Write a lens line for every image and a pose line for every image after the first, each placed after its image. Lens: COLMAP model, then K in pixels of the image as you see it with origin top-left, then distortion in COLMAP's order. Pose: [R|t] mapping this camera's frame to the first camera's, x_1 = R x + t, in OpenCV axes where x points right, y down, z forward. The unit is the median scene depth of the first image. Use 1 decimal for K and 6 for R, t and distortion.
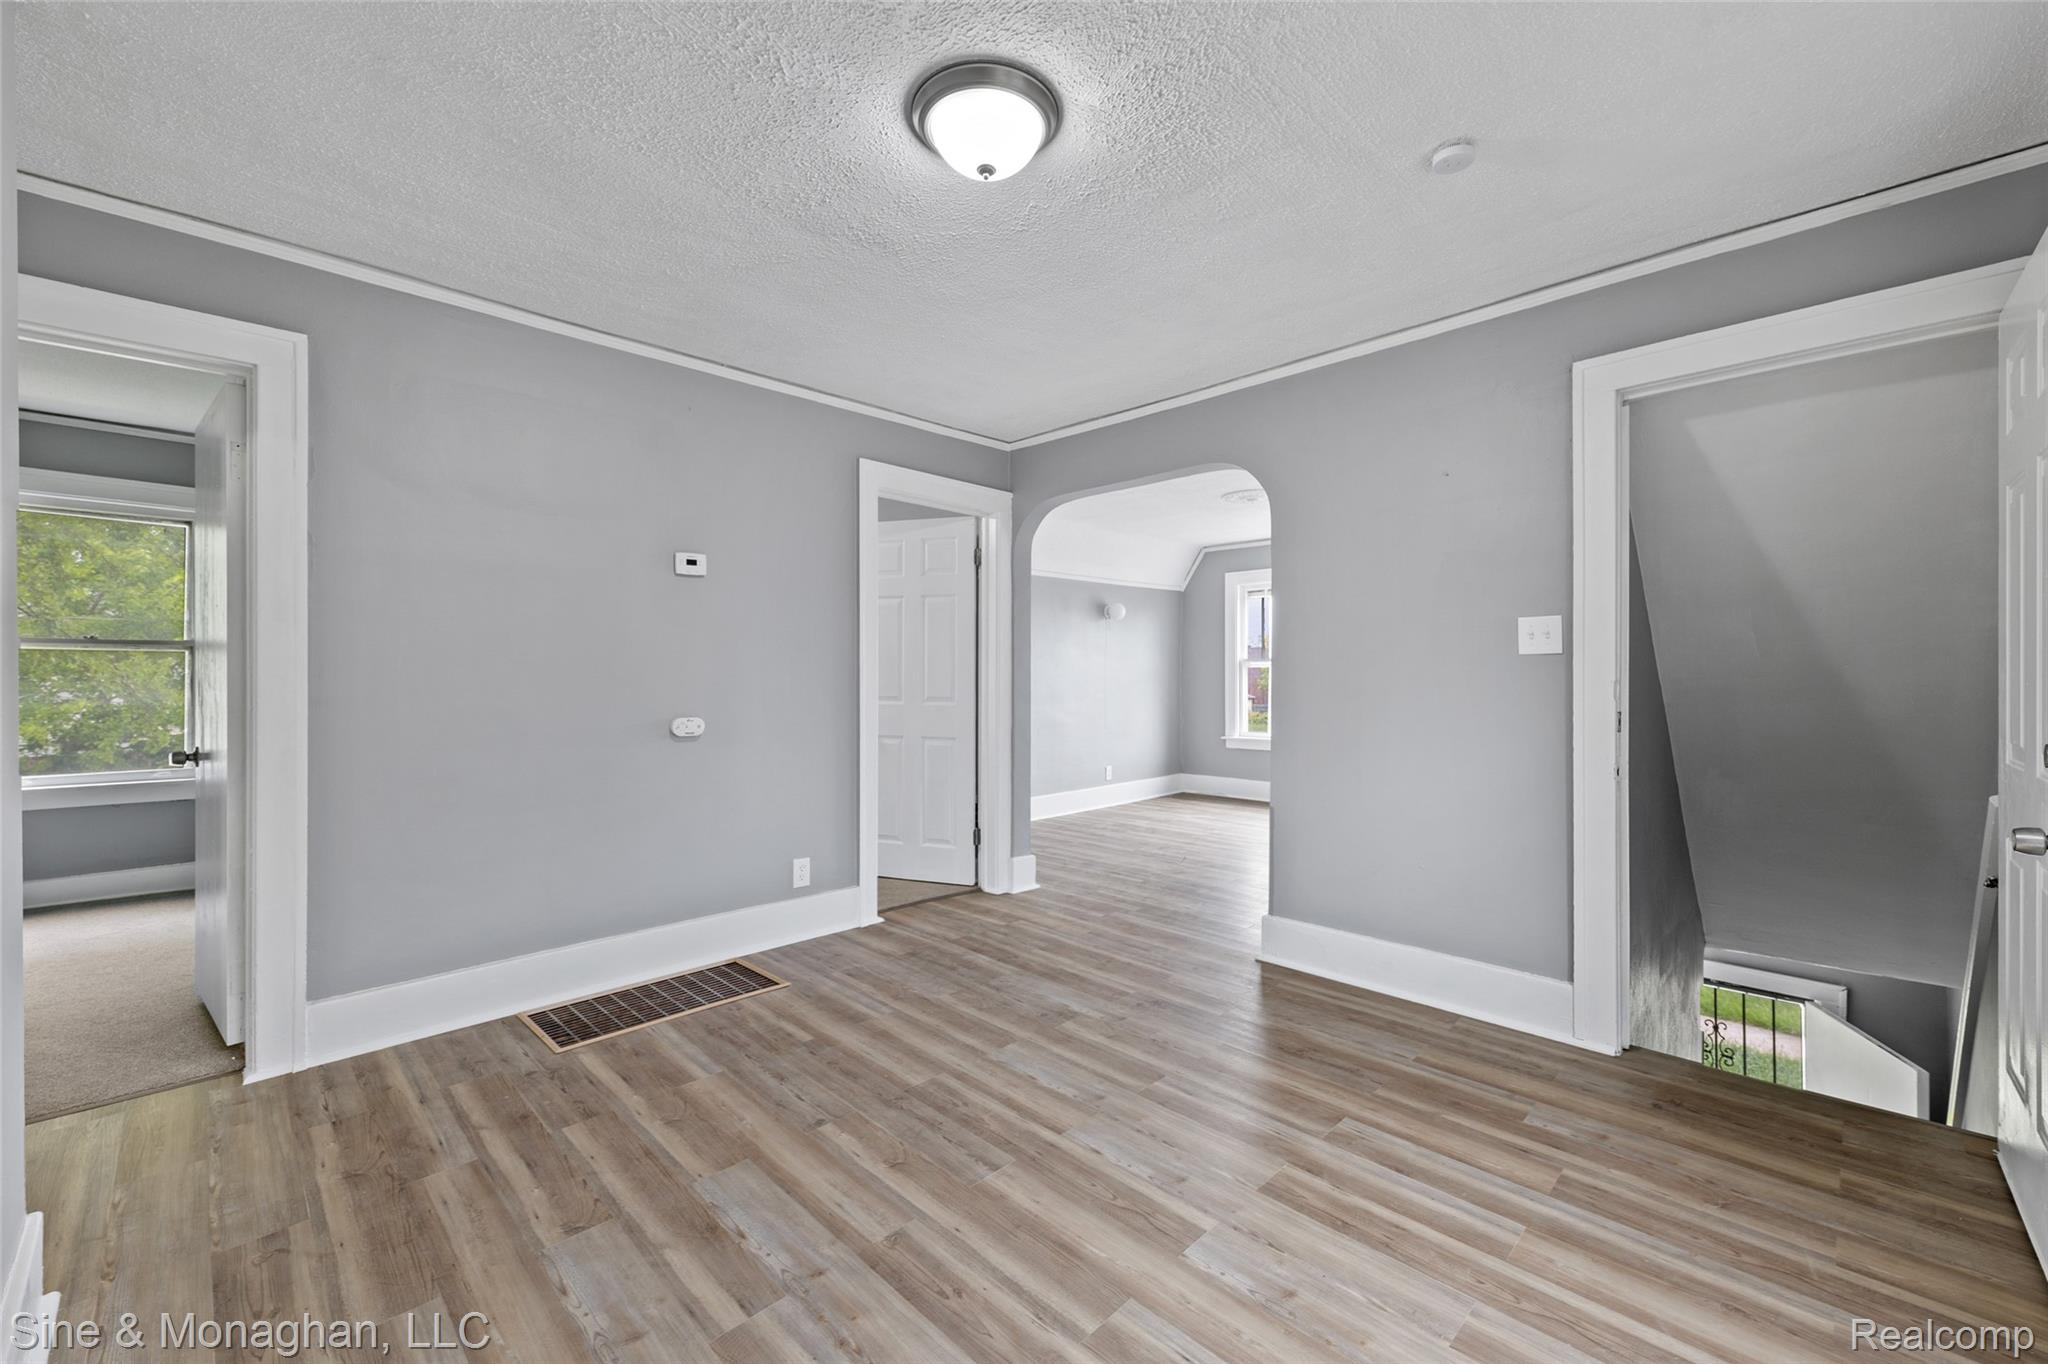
lens RADIAL K [[824.0, 0, 1028.6], [0, 824.0, 679.7], [0, 0, 1]] dist [0.003326, -0.000396]
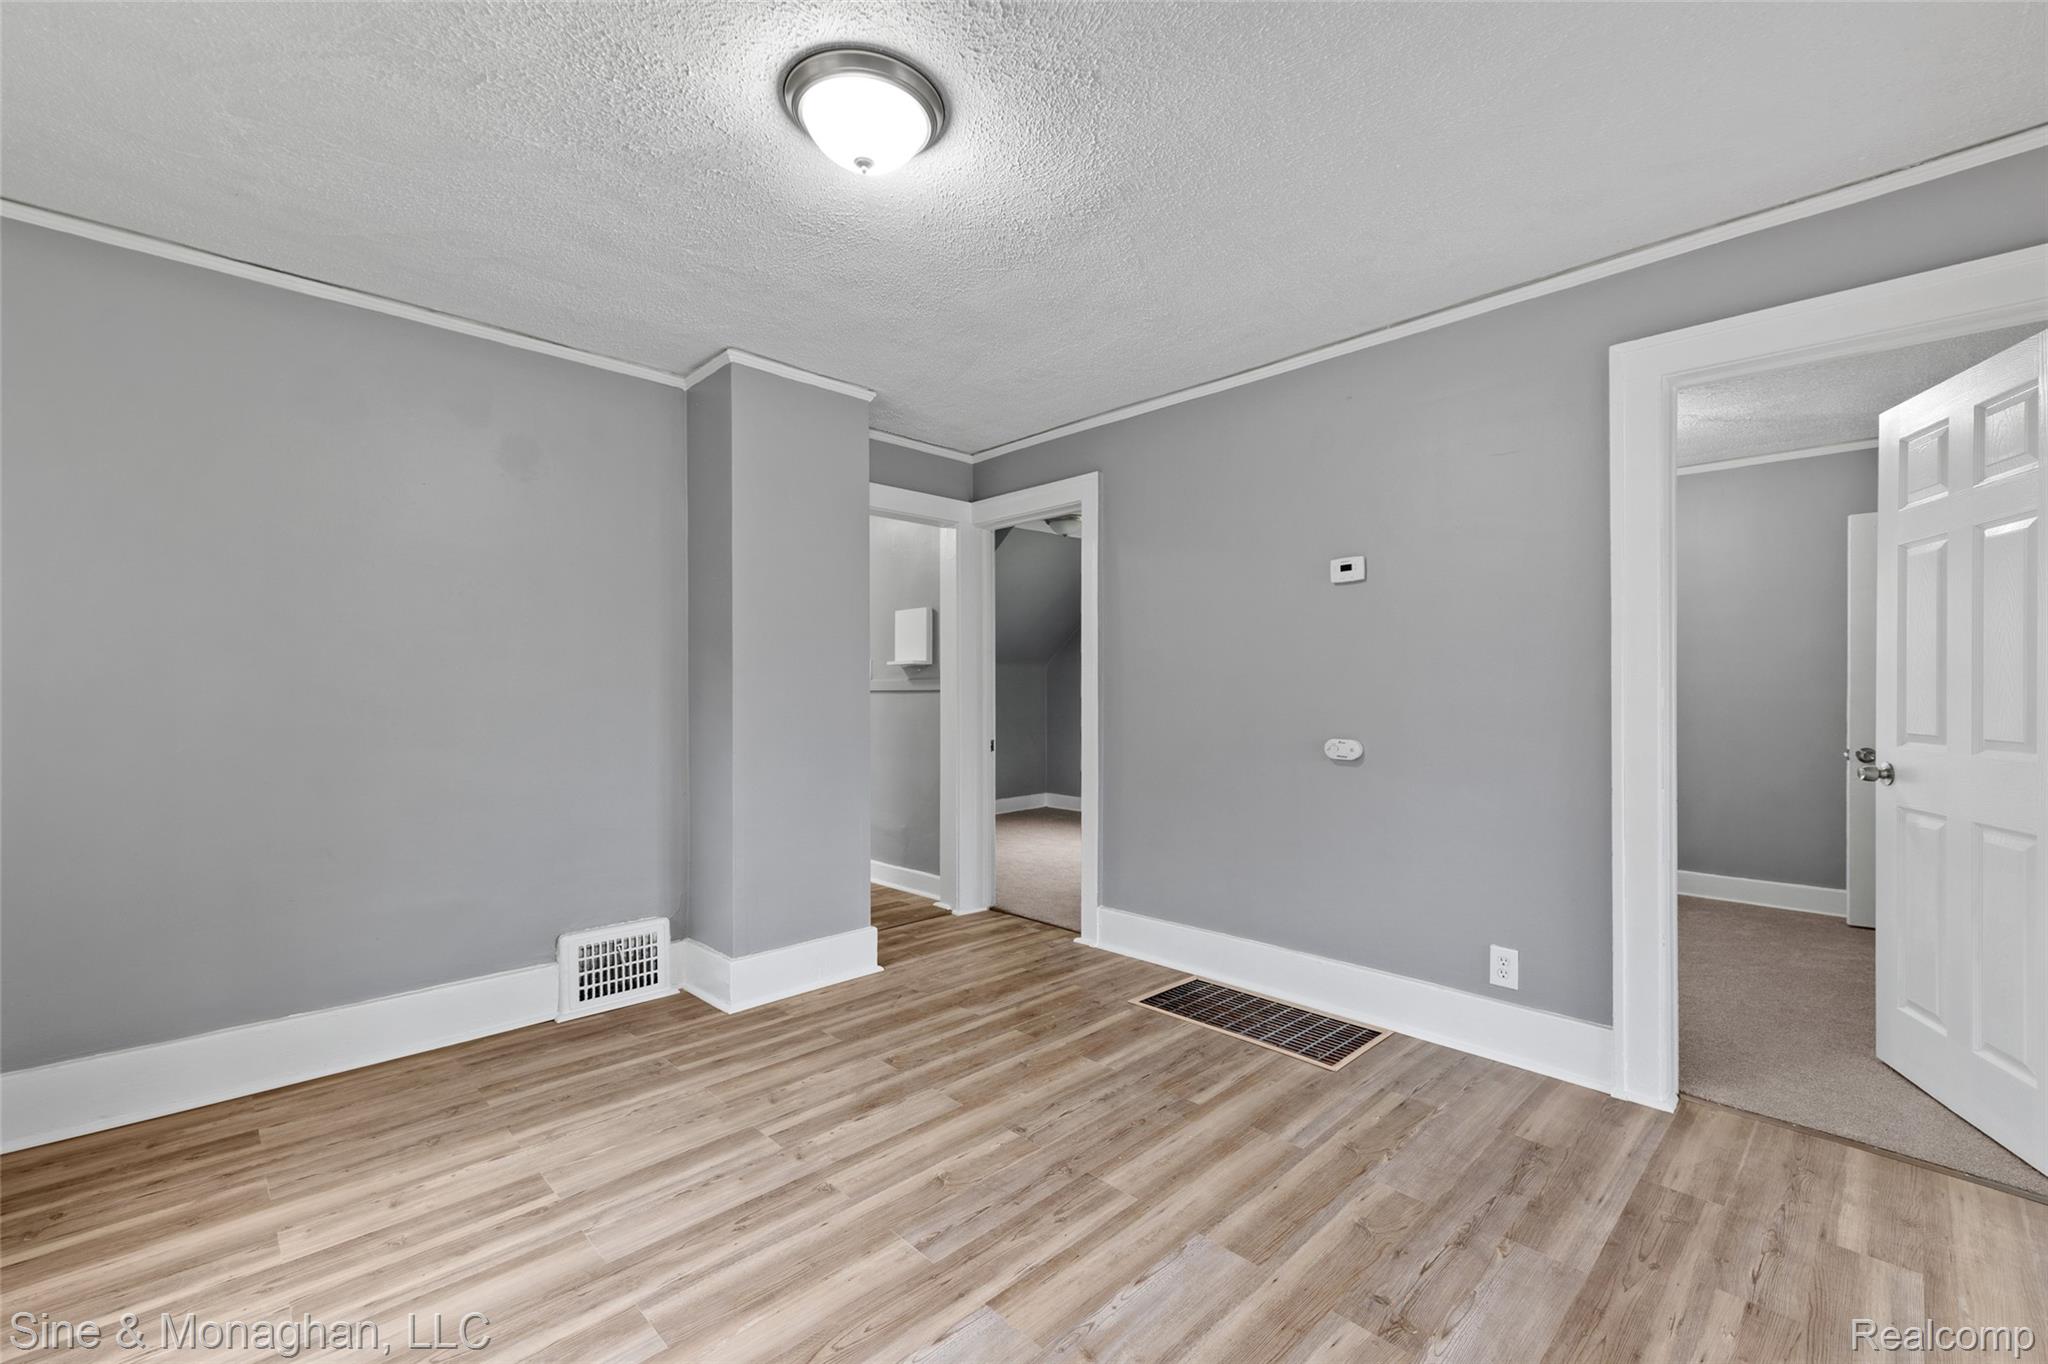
lens RADIAL K [[824.0, 0, 1025.5], [0, 824.0, 682.4], [0, 0, 1]] dist [0.003326, -0.000396]
pose [[0.007113, -0.010560, -0.999919, 0.615203], [-0.010851, 0.999885, -0.010637, -0.003182], [0.999916, 0.010926, 0.006998, 0.794536]]
